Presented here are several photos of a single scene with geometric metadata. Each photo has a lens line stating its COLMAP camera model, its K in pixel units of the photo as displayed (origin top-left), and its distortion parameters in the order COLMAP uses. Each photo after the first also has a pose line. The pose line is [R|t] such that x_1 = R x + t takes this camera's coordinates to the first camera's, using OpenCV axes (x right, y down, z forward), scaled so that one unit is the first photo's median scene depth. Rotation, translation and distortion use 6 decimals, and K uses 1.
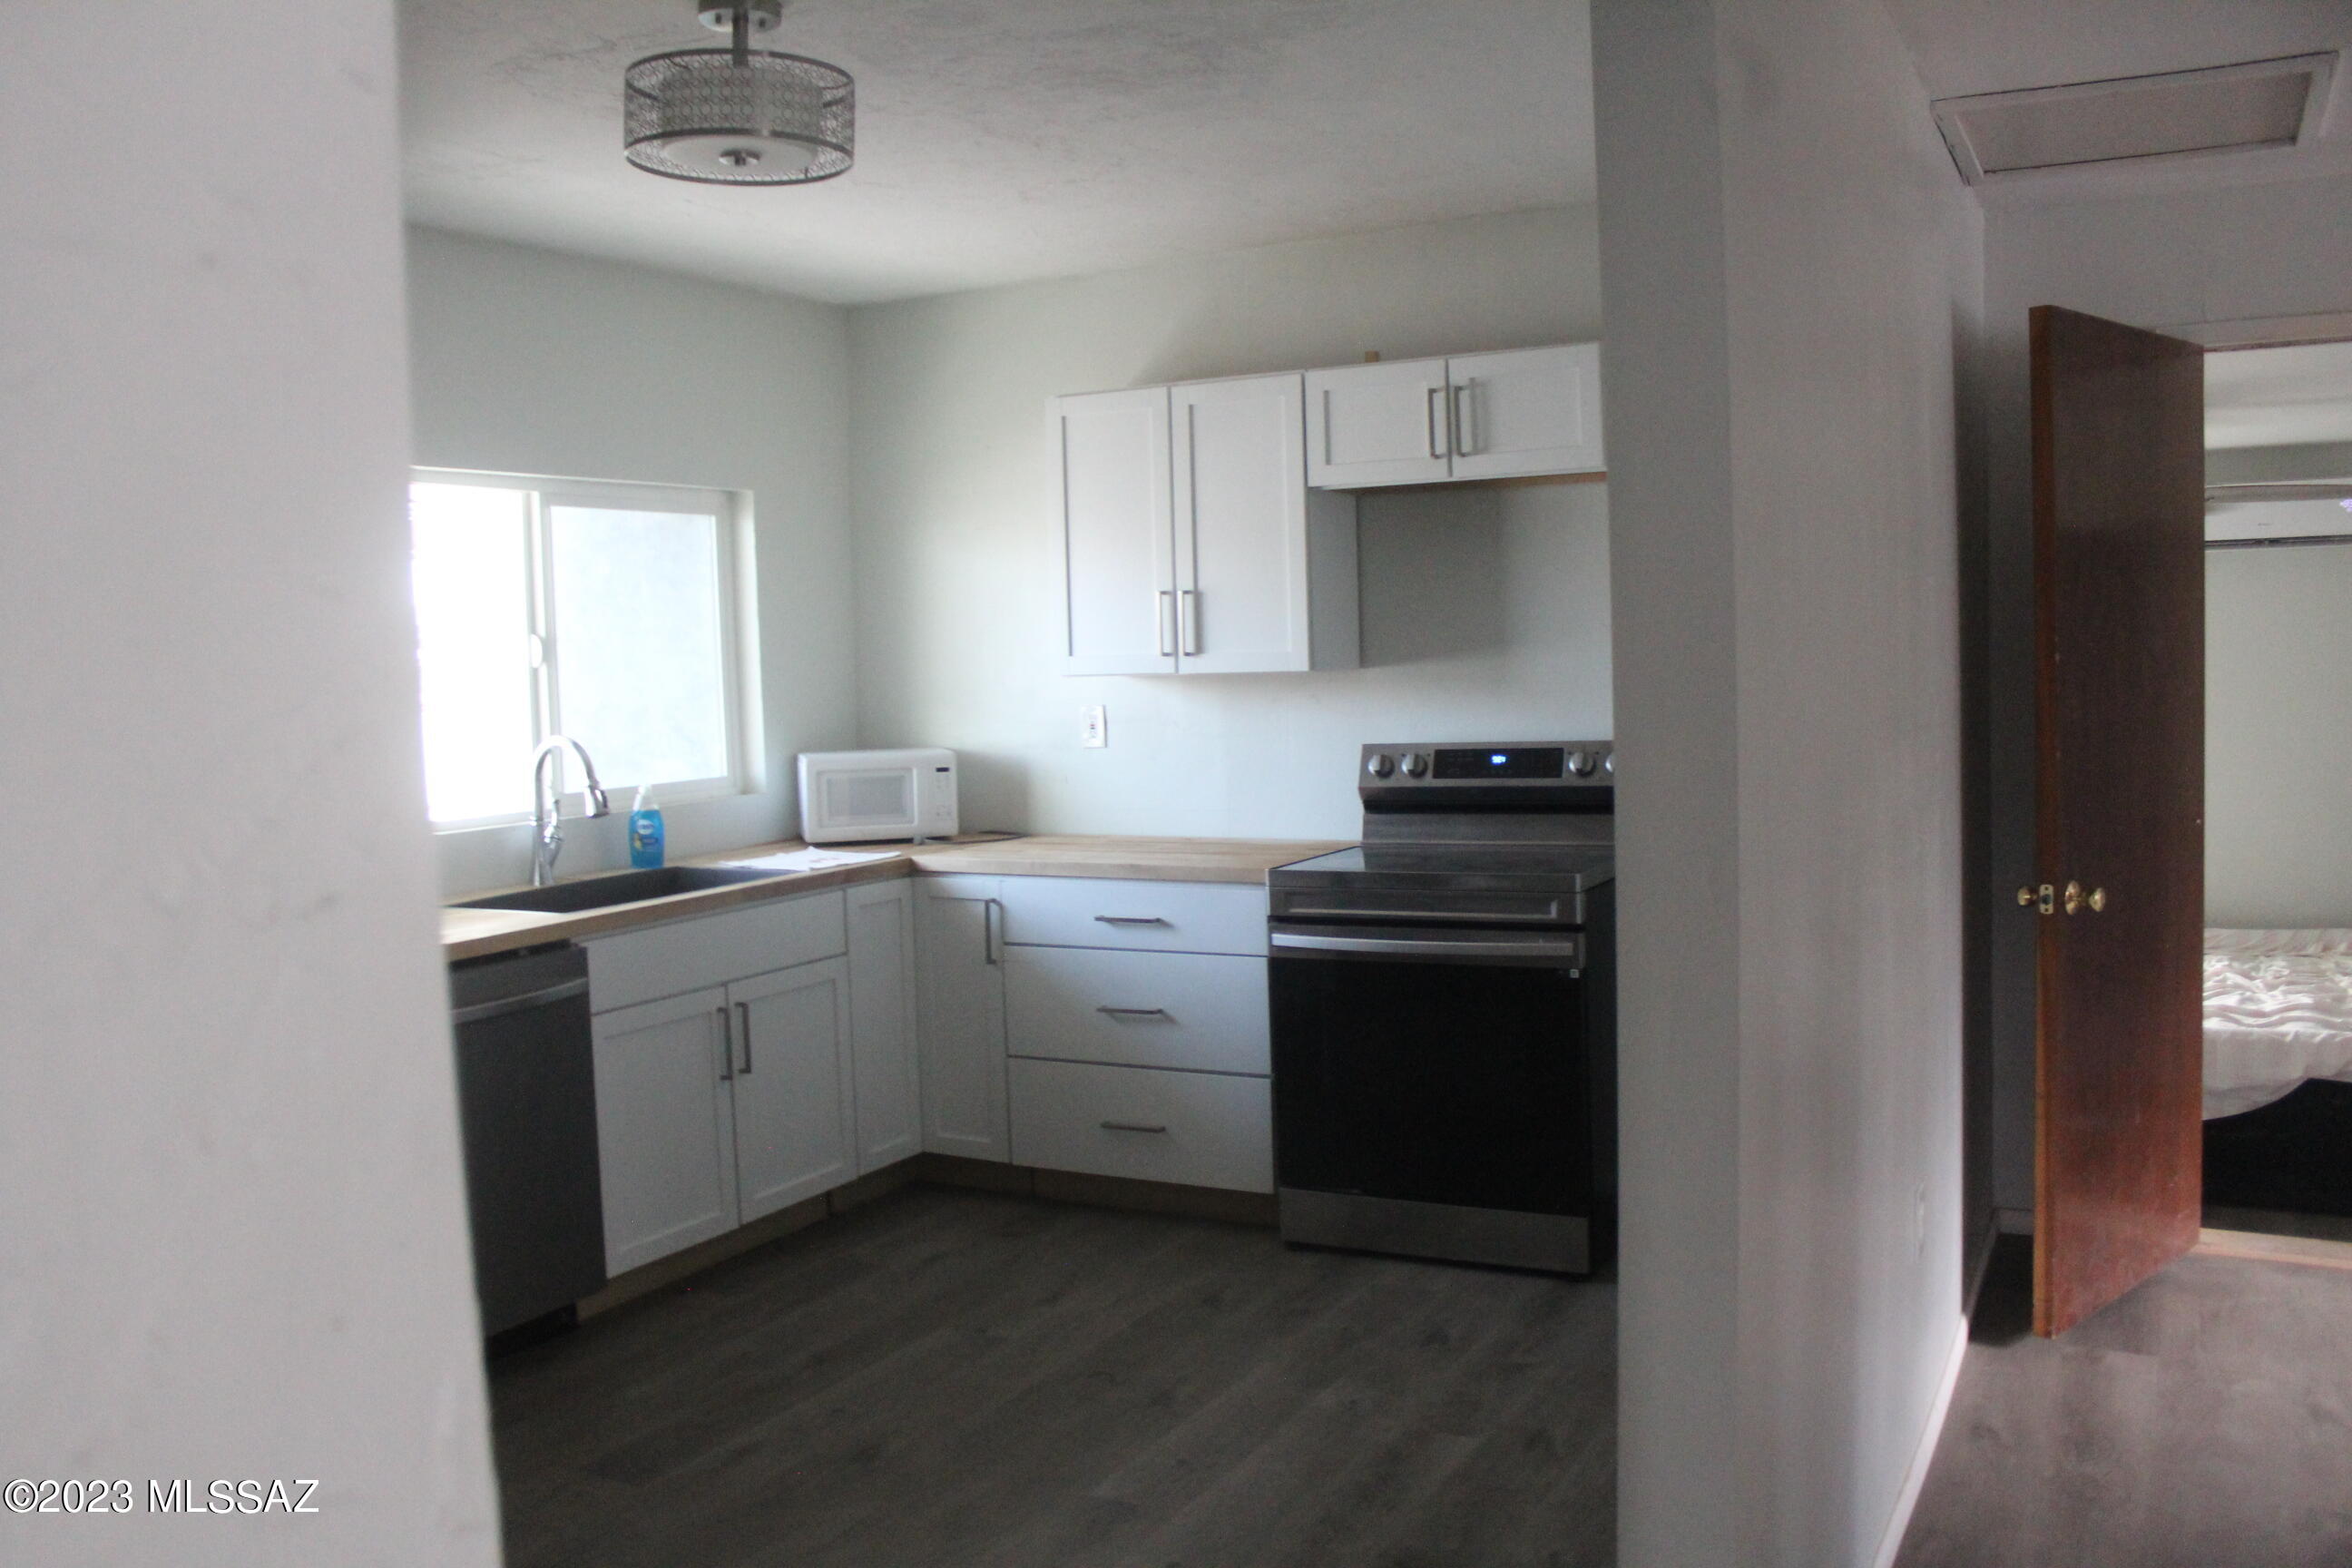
lens RADIAL K [[1953.7, 0, 1183.2], [0, 1953.7, 788.2], [0, 0, 1]] dist [-0.166892, 0.144973]
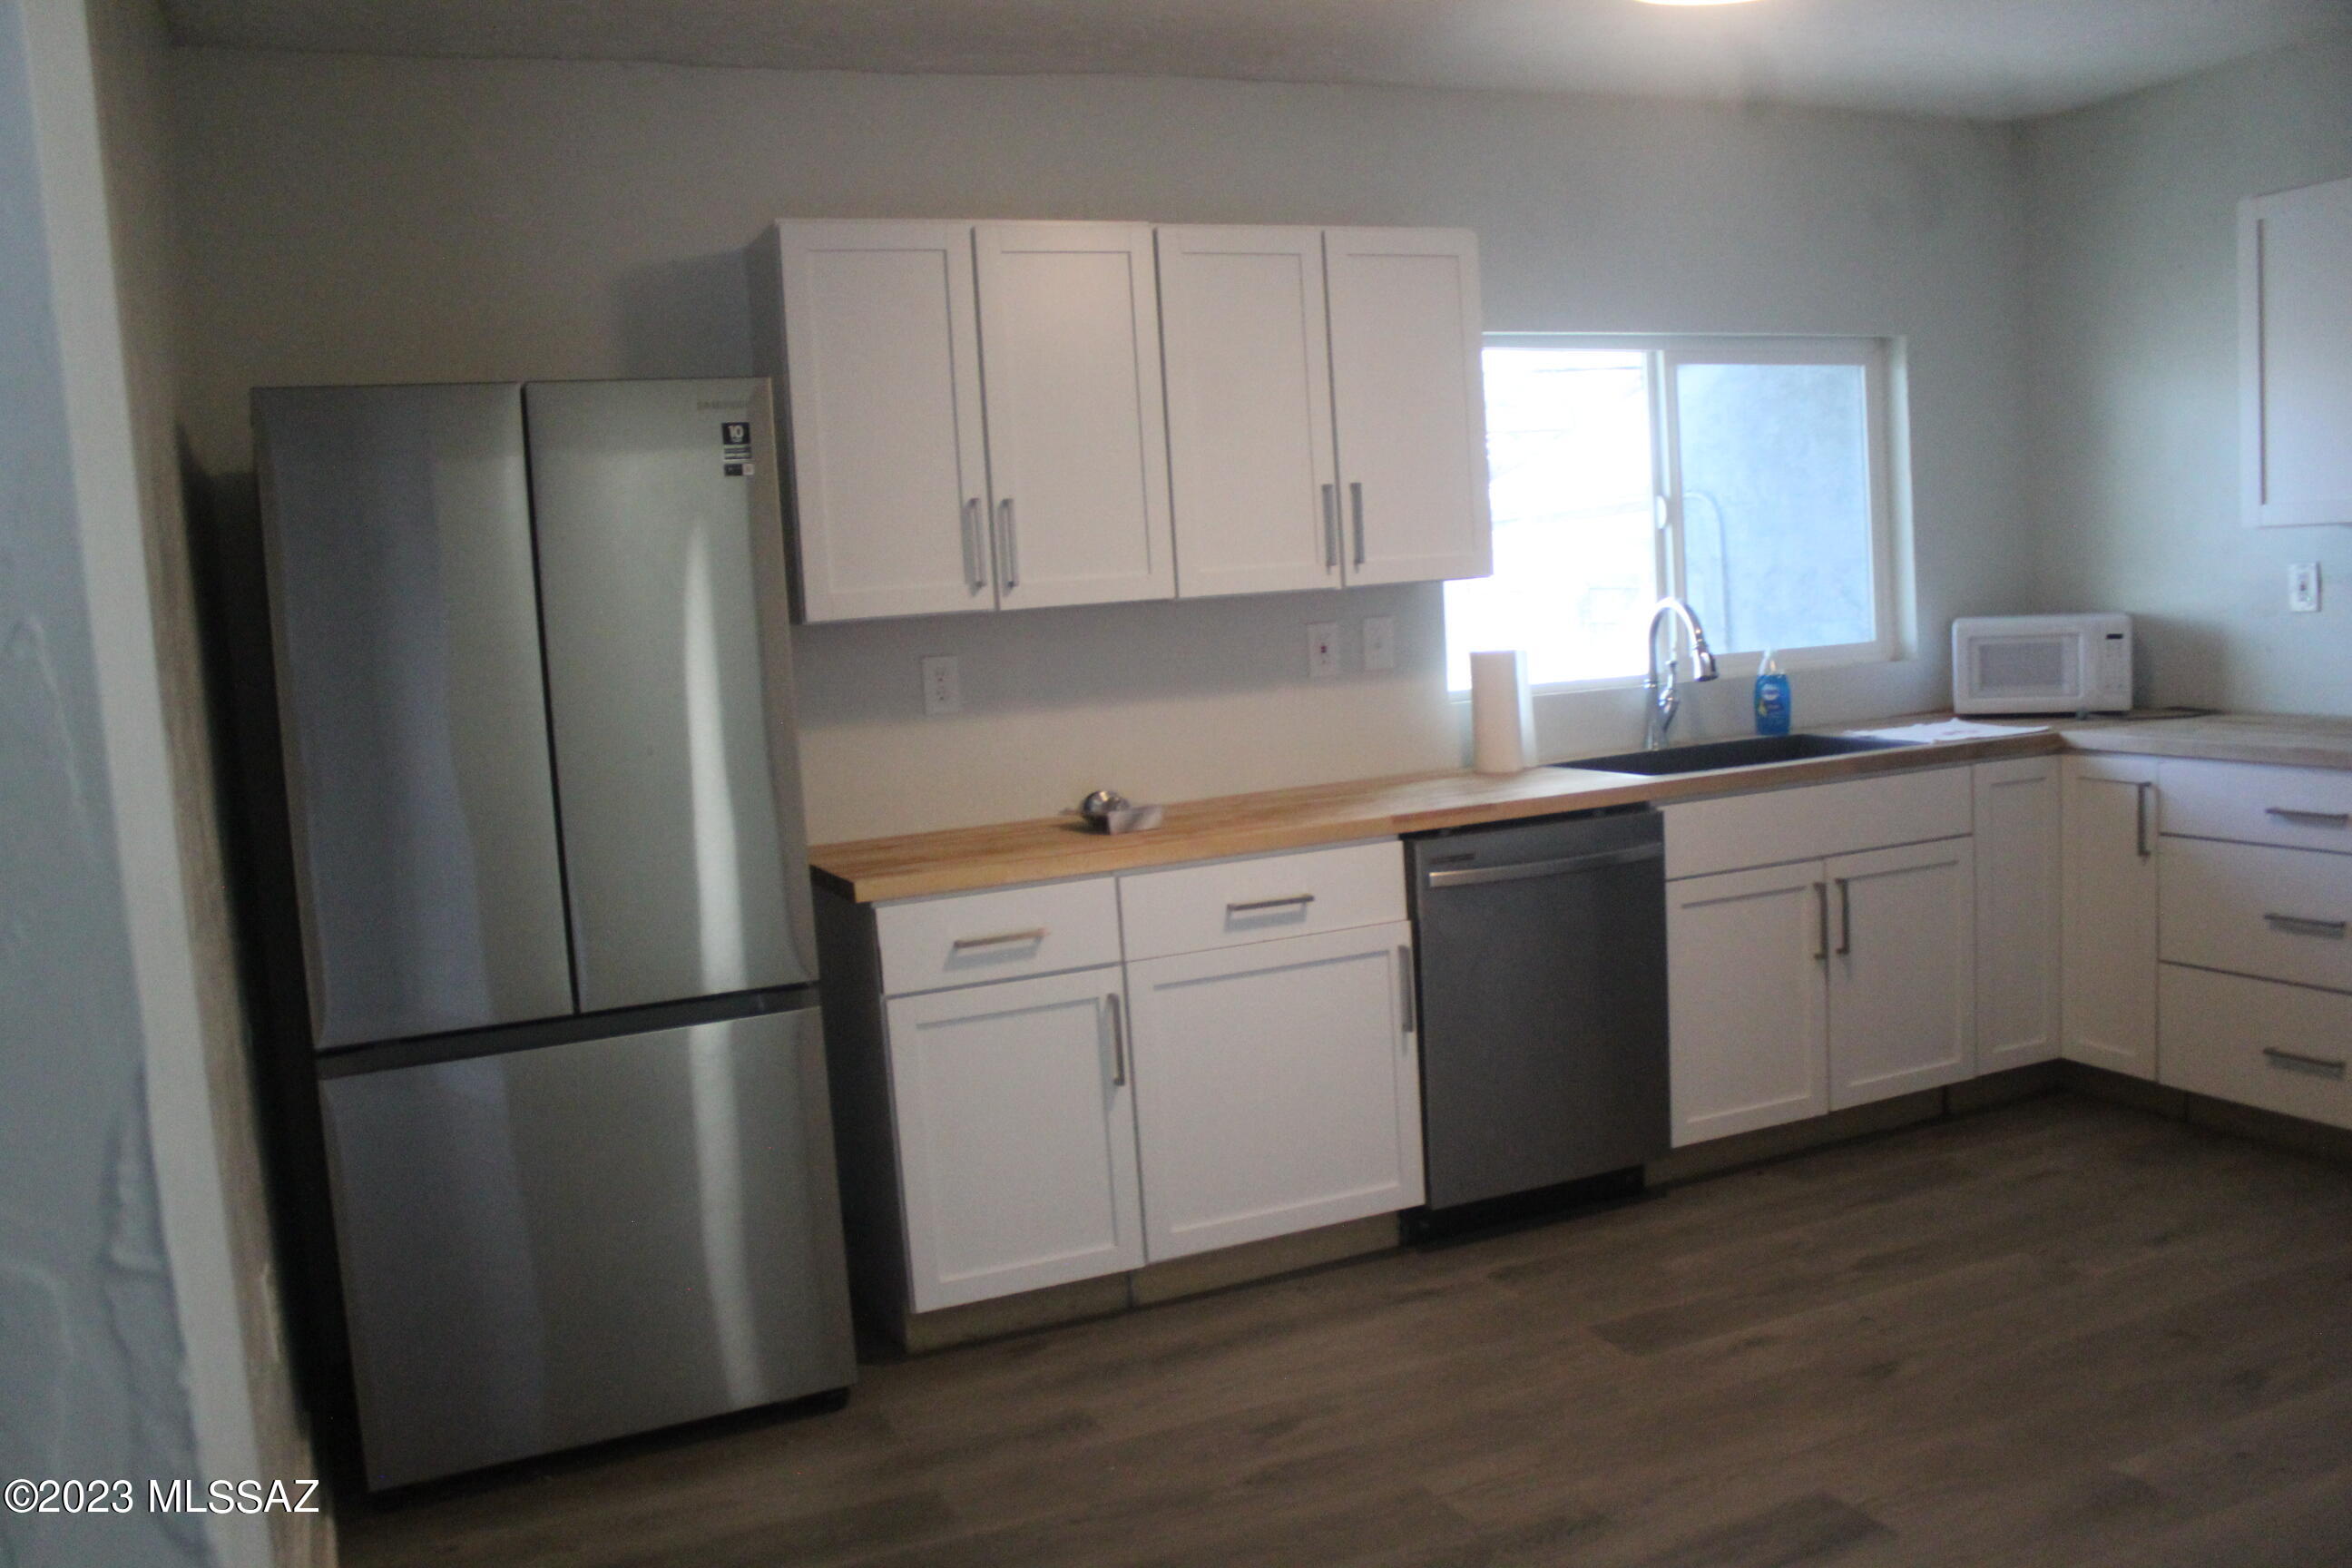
lens RADIAL K [[1953.7, 0, 1183.2], [0, 1953.7, 788.2], [0, 0, 1]] dist [-0.166892, 0.144973]
pose [[0.787032, 0.048451, -0.615006, 0.086875], [-0.007099, 0.997556, 0.069505, 0.003054], [0.616871, -0.050337, 0.785453, 0.058911]]
